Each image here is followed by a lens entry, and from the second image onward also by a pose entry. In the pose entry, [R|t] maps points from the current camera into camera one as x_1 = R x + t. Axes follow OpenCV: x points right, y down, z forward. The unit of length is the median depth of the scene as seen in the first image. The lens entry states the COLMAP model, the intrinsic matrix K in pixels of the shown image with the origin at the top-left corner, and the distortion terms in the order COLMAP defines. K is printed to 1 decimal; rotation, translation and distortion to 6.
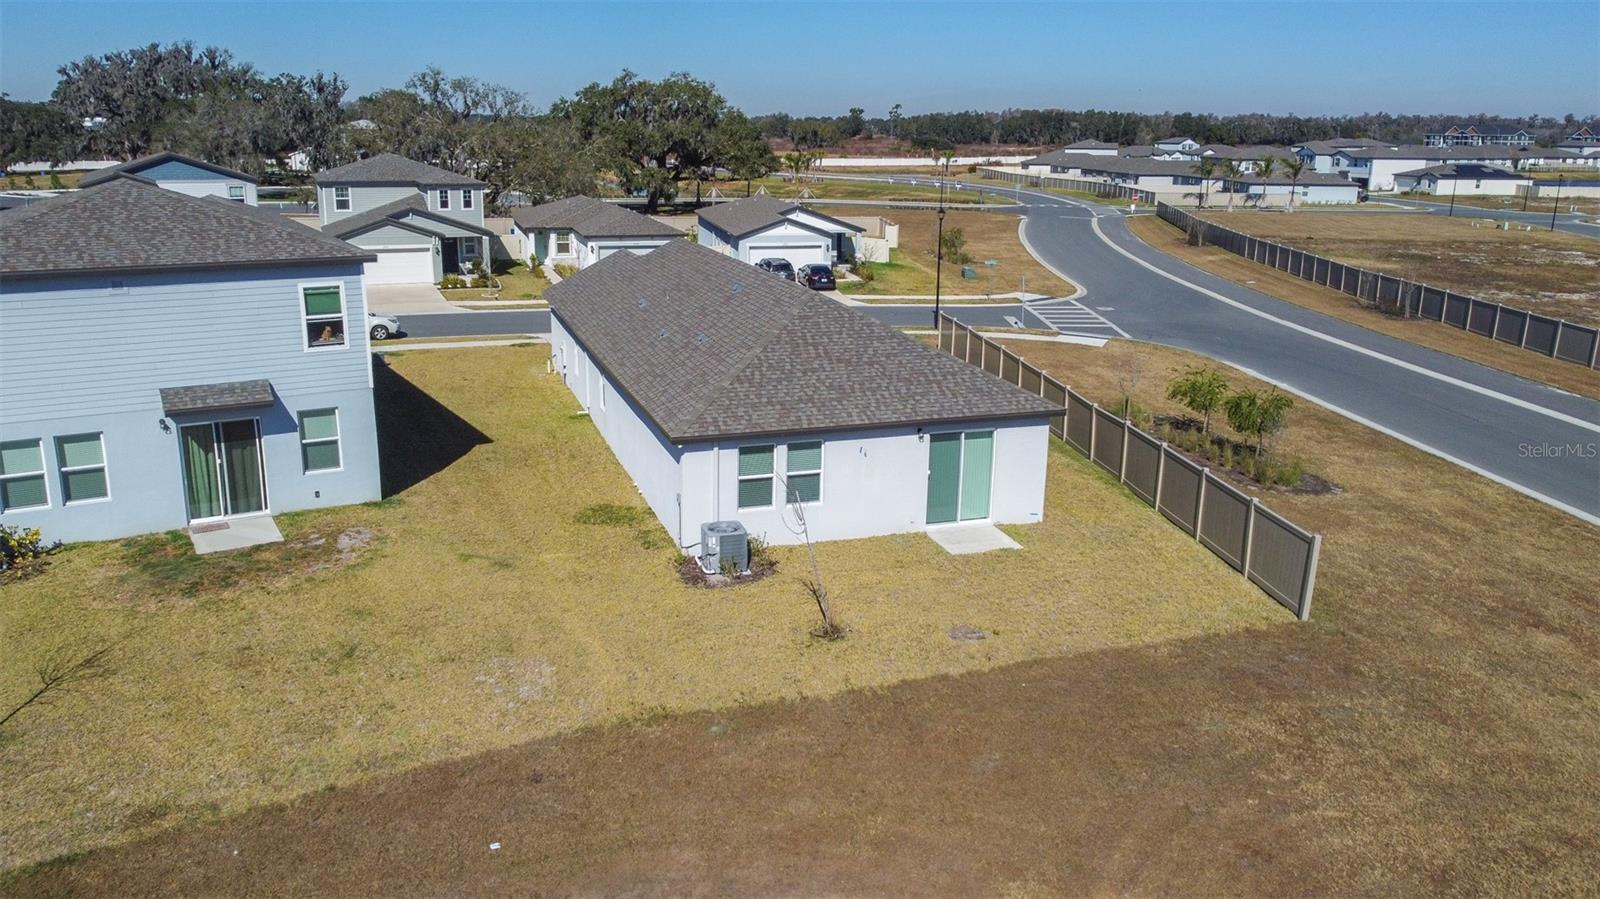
lens RADIAL K [[1216.4, 0, 796.4], [0, 1216.4, 443.7], [0, 0, 1]] dist [-0.001506, -0.004236]
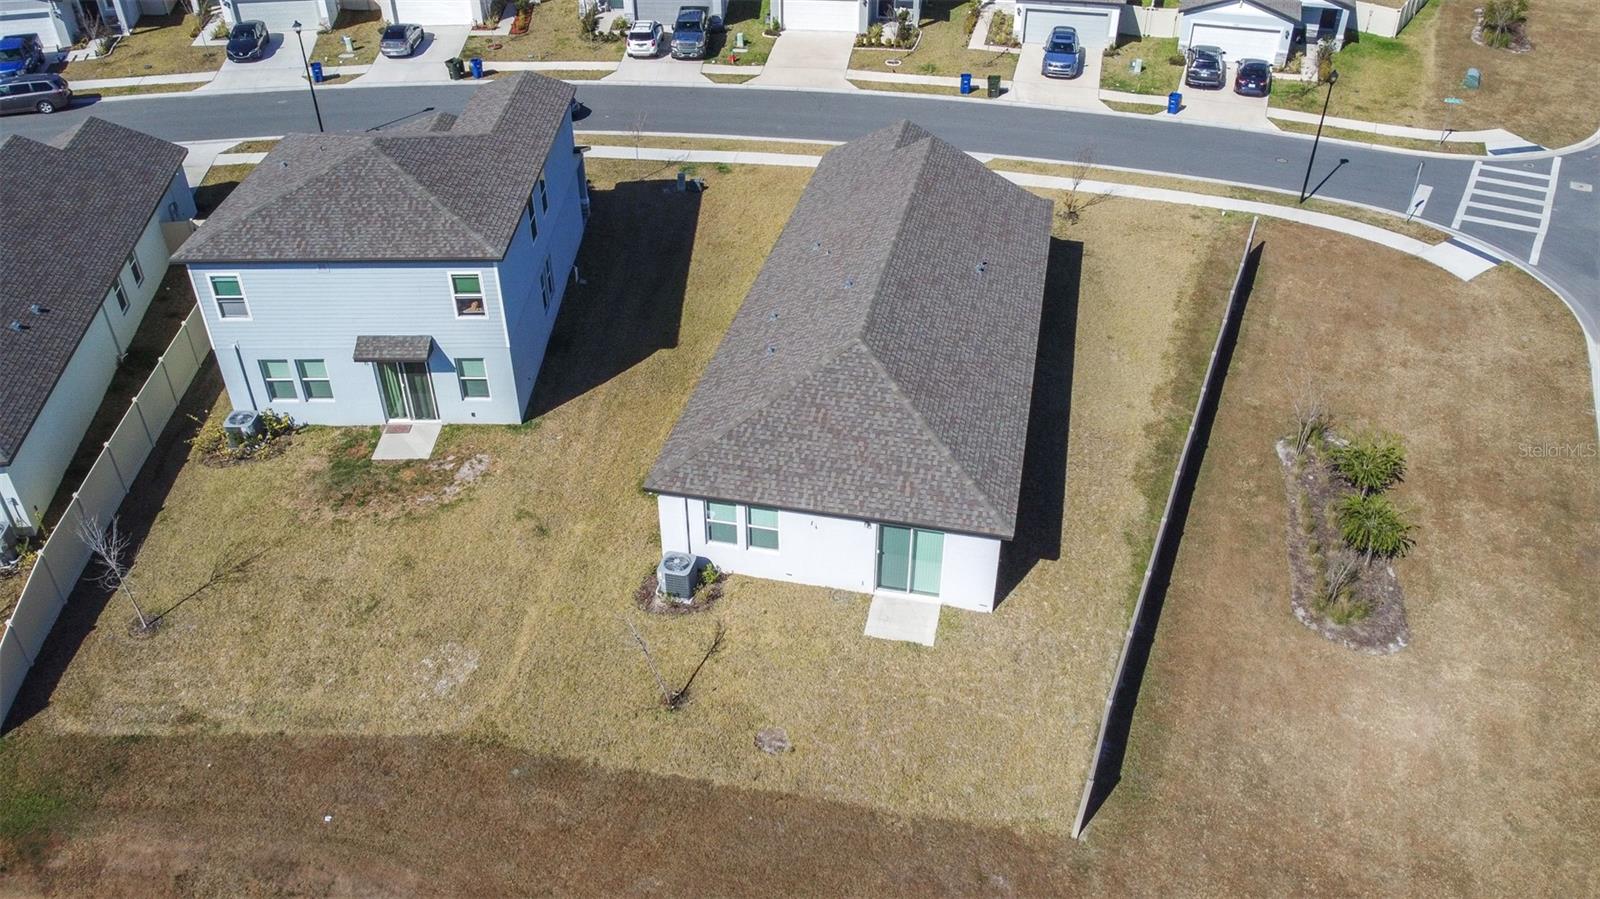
lens RADIAL K [[1216.4, 0, 793.7], [0, 1216.4, 444.9], [0, 0, 1]] dist [-0.001506, -0.004236]
pose [[0.859121, 0.281147, -0.427630, 0.517843], [-0.118377, 0.922095, 0.368412, -0.492294], [0.497894, -0.265889, 0.825473, 0.077509]]
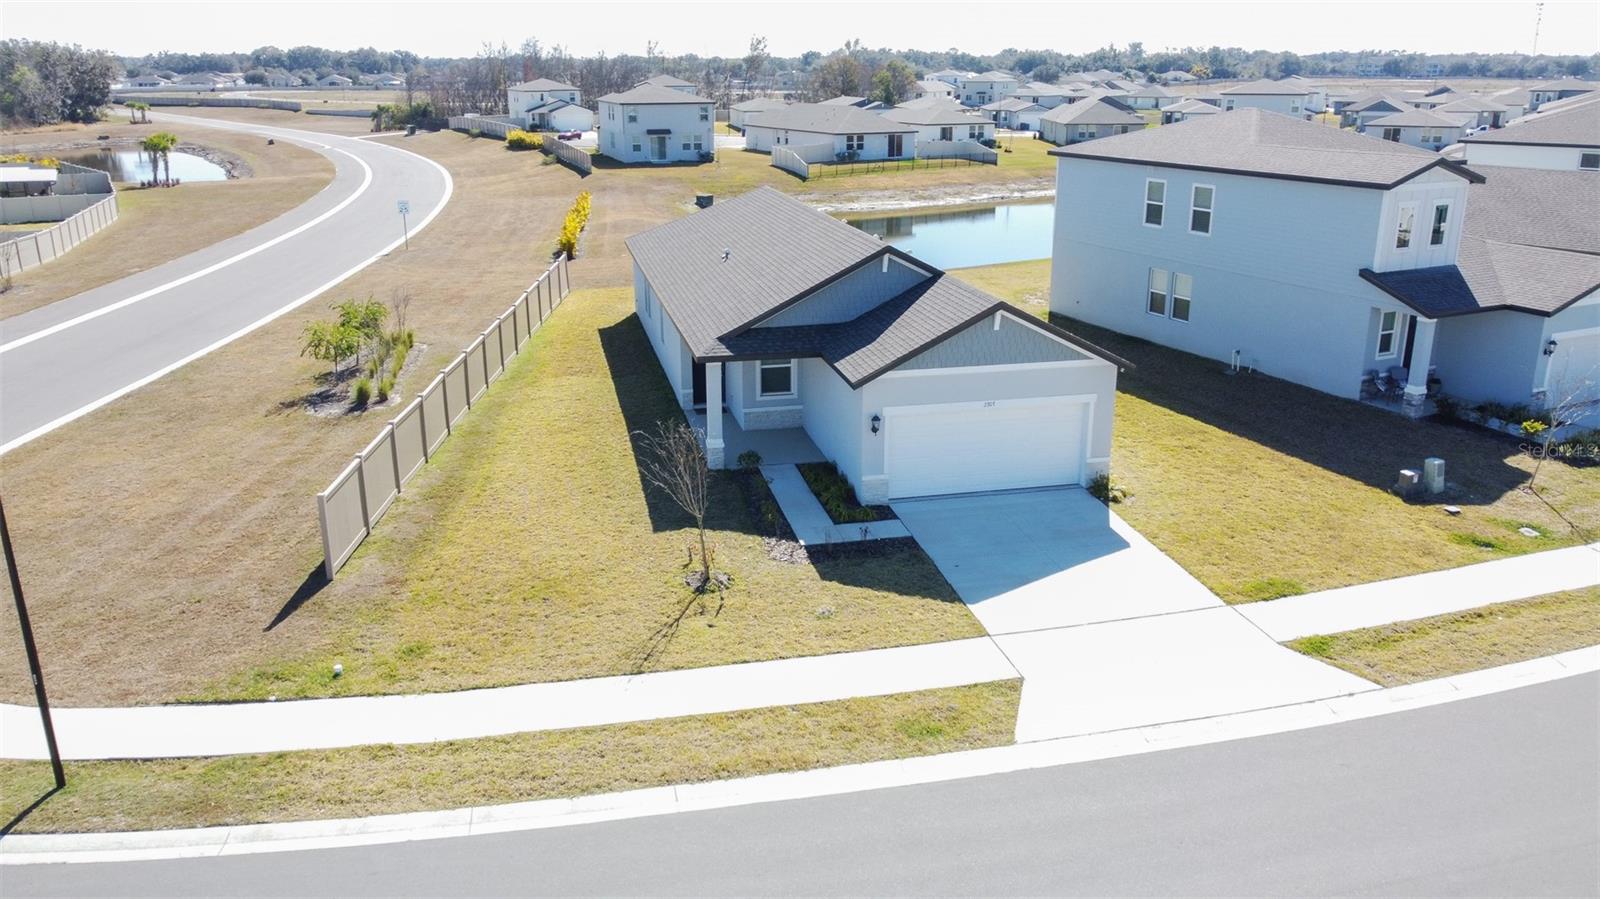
lens RADIAL K [[1216.4, 0, 798.1], [0, 1216.4, 450.2], [0, 0, 1]] dist [-0.001506, -0.004236]
pose [[-0.995583, -0.023796, 0.090825, -0.188351], [0.027280, 0.852304, 0.522334, -0.707453], [-0.089840, 0.522505, -0.847890, 2.705677]]
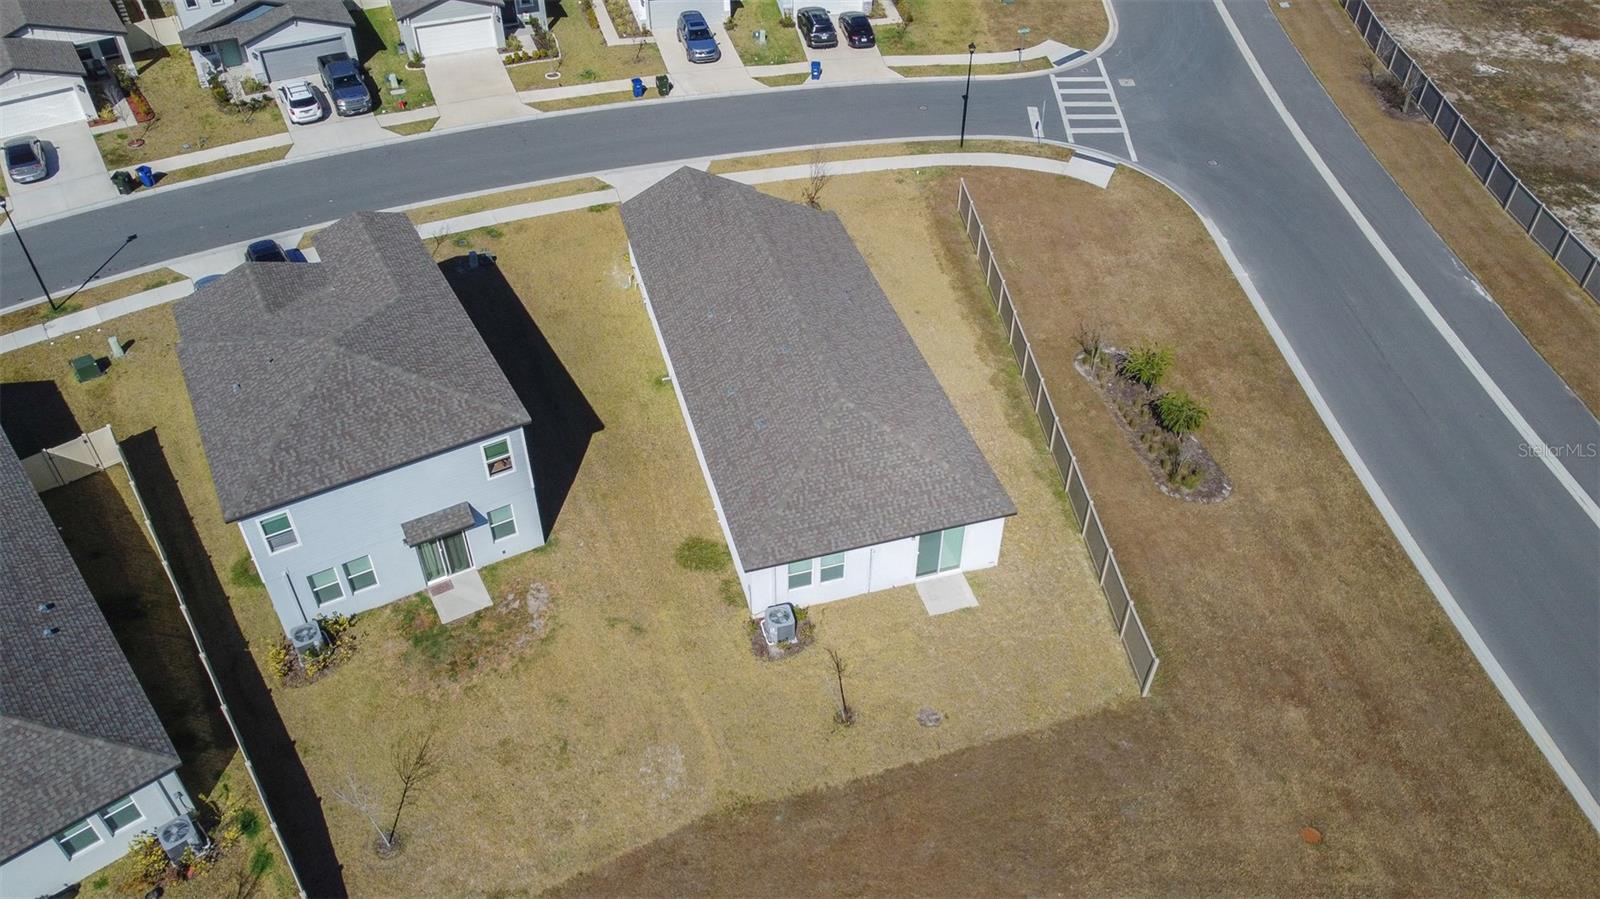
lens RADIAL K [[1216.4, 0, 795.1], [0, 1216.4, 443.0], [0, 0, 1]] dist [-0.001506, -0.004236]
pose [[0.999373, 0.013097, -0.032903, 0.007388], [0.002844, 0.896423, 0.443190, -0.787852], [0.035300, -0.443006, 0.895824, -0.273371]]
